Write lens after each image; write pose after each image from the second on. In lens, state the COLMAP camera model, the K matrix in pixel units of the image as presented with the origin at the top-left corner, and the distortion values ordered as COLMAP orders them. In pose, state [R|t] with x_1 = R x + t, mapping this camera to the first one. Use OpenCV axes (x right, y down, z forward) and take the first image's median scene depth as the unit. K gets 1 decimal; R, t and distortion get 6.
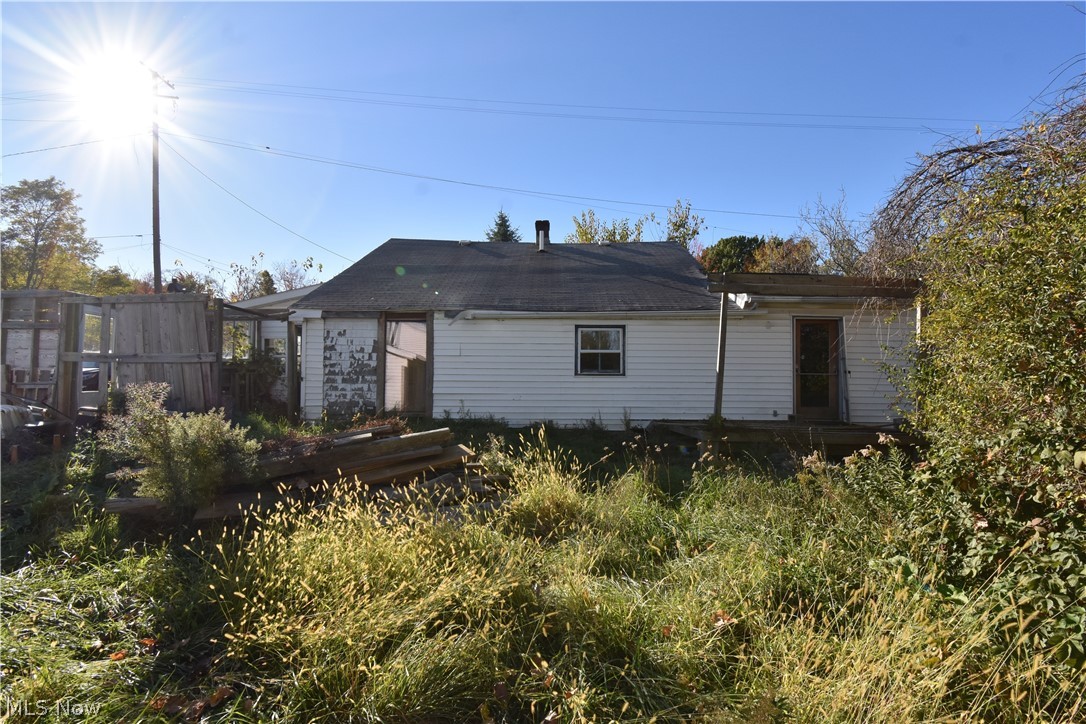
lens RADIAL K [[493.5, 0, 543.0], [0, 493.5, 362.0], [0, 0, 1]] dist [0.010625, -0.024377]
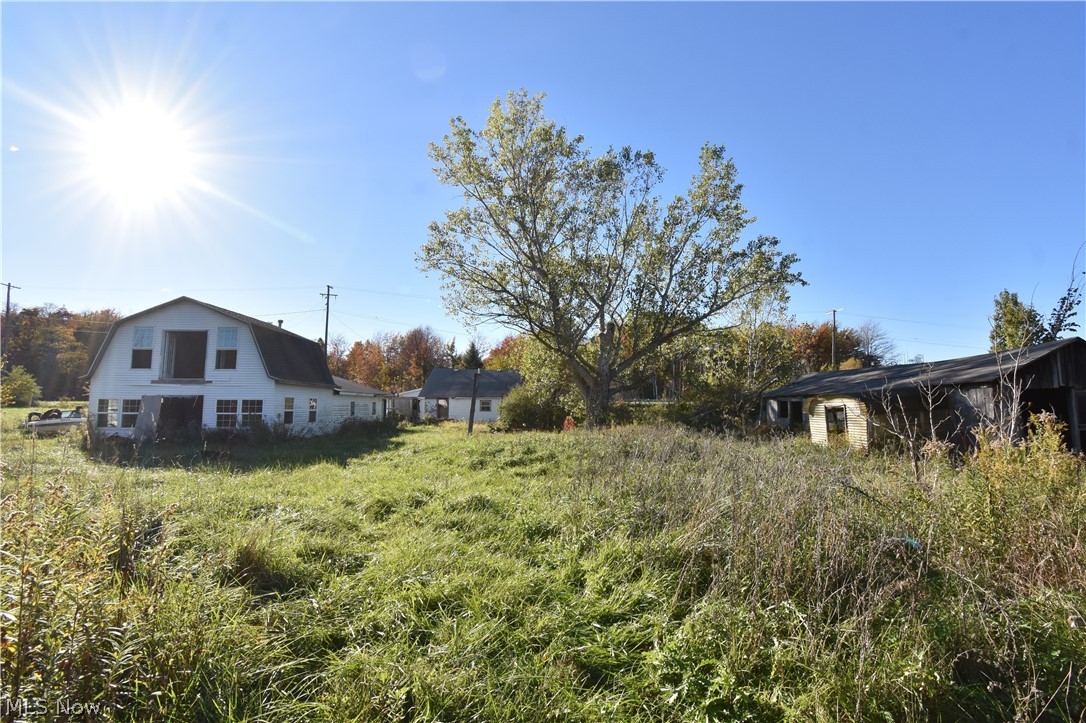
lens RADIAL K [[493.5, 0, 543.0], [0, 493.5, 361.5], [0, 0, 1]] dist [0.010625, -0.024377]
pose [[0.999938, 0.003503, 0.010602, 0.554230], [-0.002755, 0.997559, -0.069769, -0.107147], [-0.010820, 0.069736, 0.997507, -3.323989]]
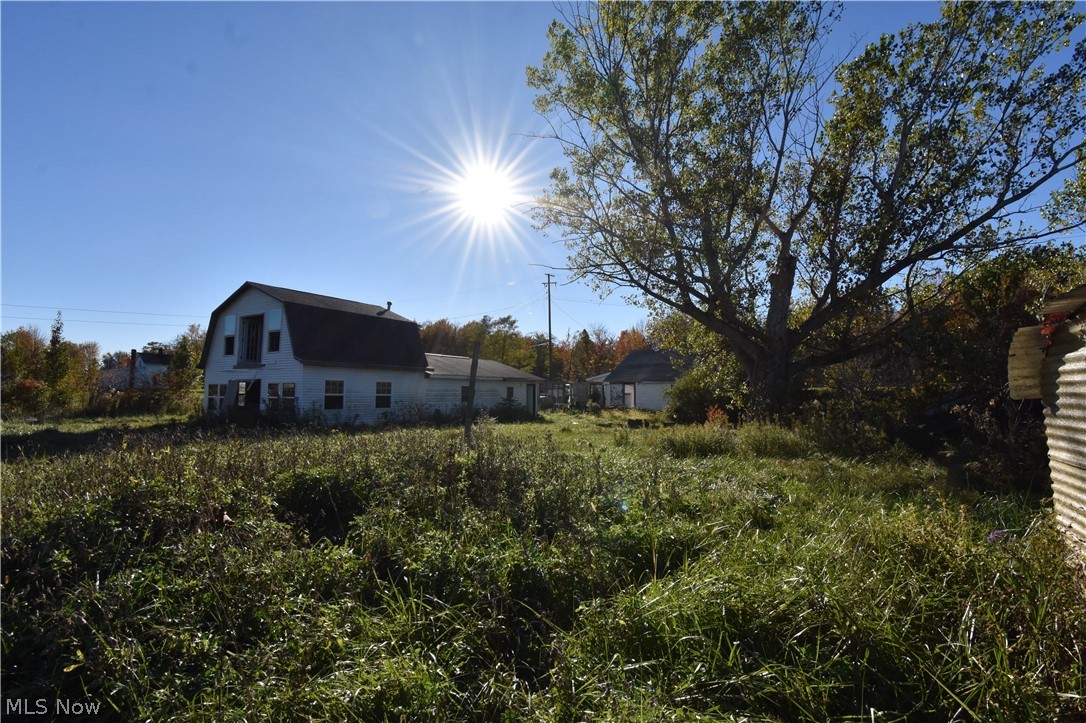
lens RADIAL K [[493.5, 0, 543.0], [0, 493.5, 361.5], [0, 0, 1]] dist [0.010625, -0.024377]
pose [[0.834579, -0.034462, -0.549809, 1.203624], [0.008634, 0.998737, -0.049495, -0.071248], [0.550821, 0.036561, 0.833822, -2.427702]]
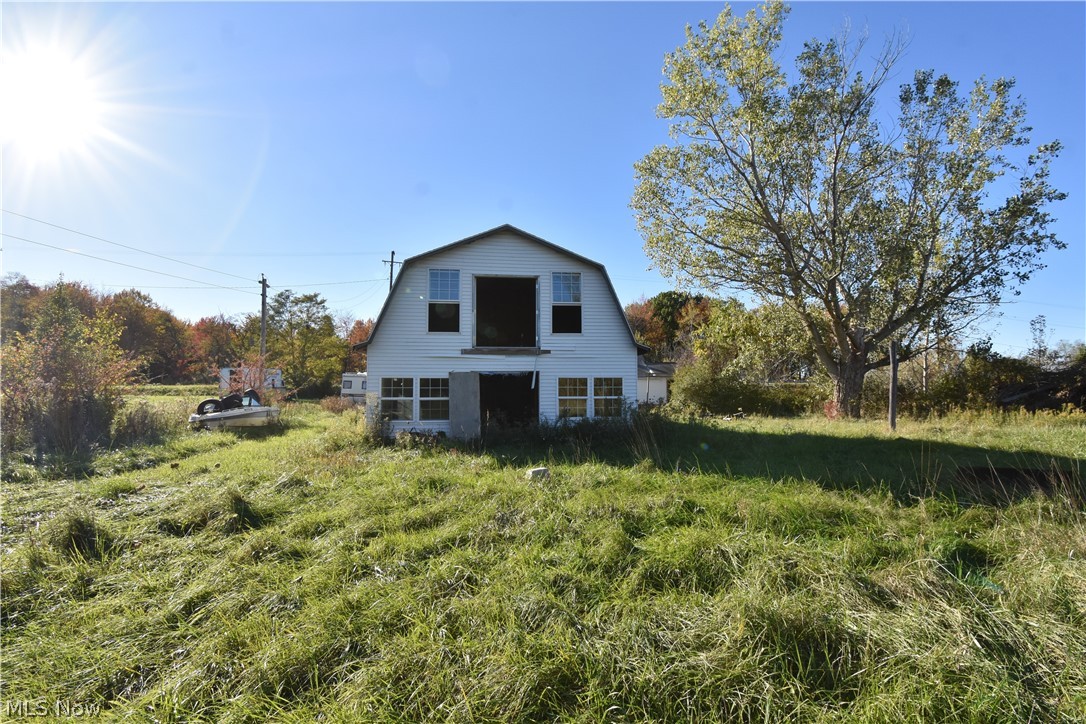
lens RADIAL K [[493.5, 0, 543.0], [0, 493.5, 362.0], [0, 0, 1]] dist [0.010625, -0.024377]
pose [[0.995596, 0.000209, 0.093743, -0.796233], [0.002960, 0.999429, -0.033660, -0.087951], [-0.093697, 0.033789, 0.995027, -2.725116]]
